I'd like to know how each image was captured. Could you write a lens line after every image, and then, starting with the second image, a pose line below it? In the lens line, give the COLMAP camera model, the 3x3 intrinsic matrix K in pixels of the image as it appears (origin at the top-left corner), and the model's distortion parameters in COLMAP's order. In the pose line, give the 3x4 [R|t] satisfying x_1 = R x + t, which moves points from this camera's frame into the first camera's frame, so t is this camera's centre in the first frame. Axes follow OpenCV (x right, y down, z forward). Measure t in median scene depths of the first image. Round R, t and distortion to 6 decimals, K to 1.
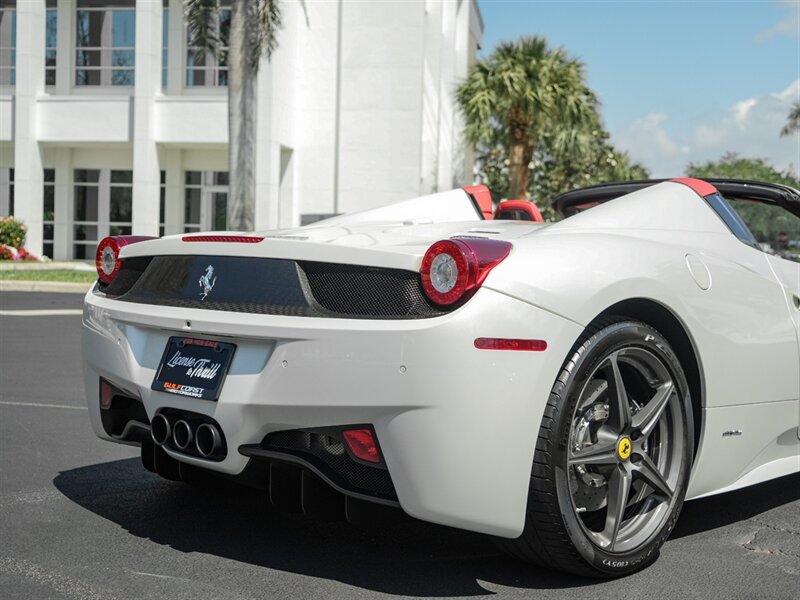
lens RADIAL K [[1260.3, 0, 394.1], [0, 1260.3, 306.7], [0, 0, 1]] dist [0.015313, 0.000000]
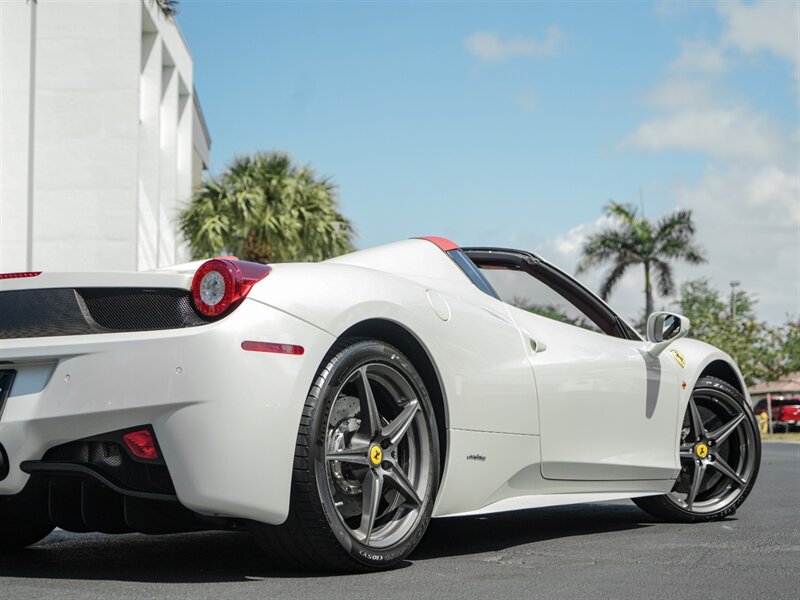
lens RADIAL K [[1787.2, 0, 390.4], [0, 1787.2, 330.3], [0, 0, 1]] dist [-0.000059, 0.000000]
pose [[0.984549, -0.013560, 0.174585, -0.075111], [0.035607, 0.991671, -0.123776, 0.192049], [-0.171453, 0.128080, 0.976831, -0.532280]]
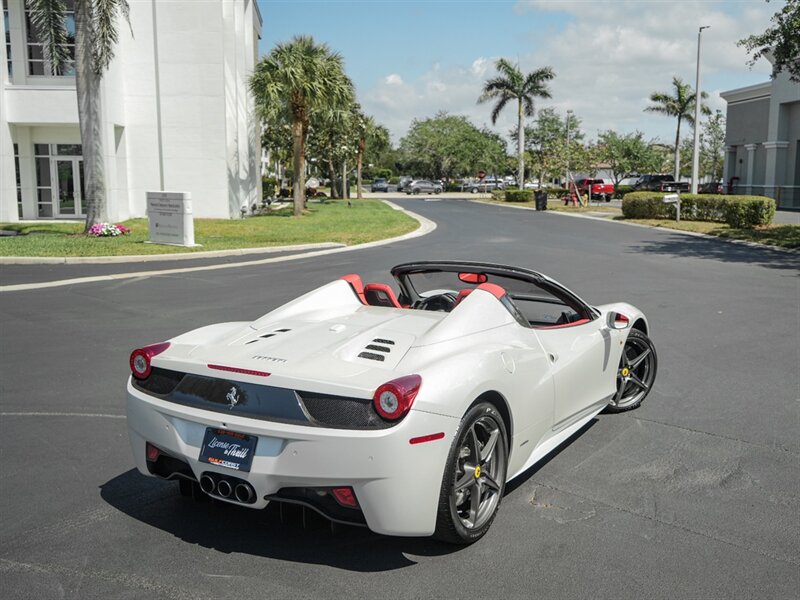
lens RADIAL K [[981.3, 0, 442.2], [0, 981.3, 309.9], [0, 0, 1]] dist [0.000461, 0.000000]
pose [[0.958995, -0.067367, 0.275299, -0.234118], [0.027532, 0.988890, 0.146078, -0.318368], [-0.282082, -0.132508, 0.950196, -0.295491]]
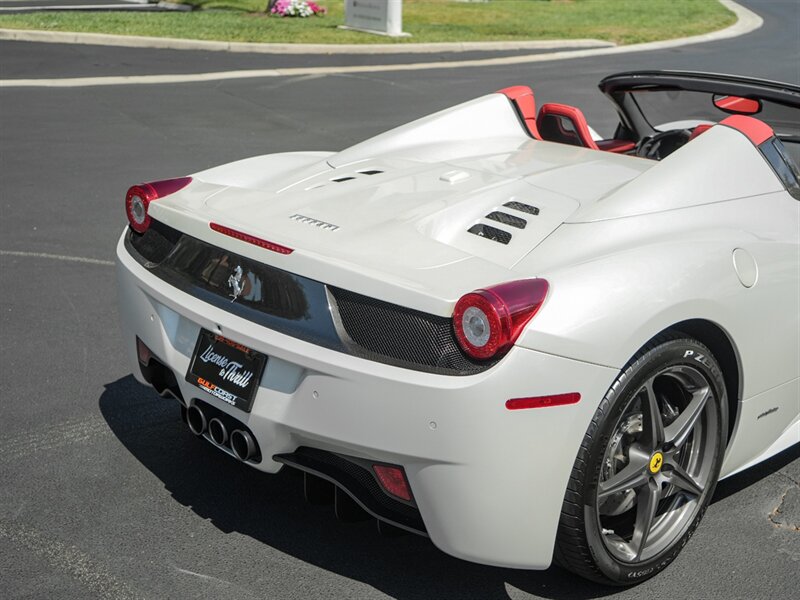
lens RADIAL K [[1231.7, 0, 392.5], [0, 1231.7, 292.2], [0, 0, 1]] dist [0.004976, 0.000000]
pose [[0.999124, 0.007047, -0.041258, 0.012460], [0.004309, 0.963173, 0.268850, -0.272648], [0.041633, -0.268792, 0.962298, 0.083117]]
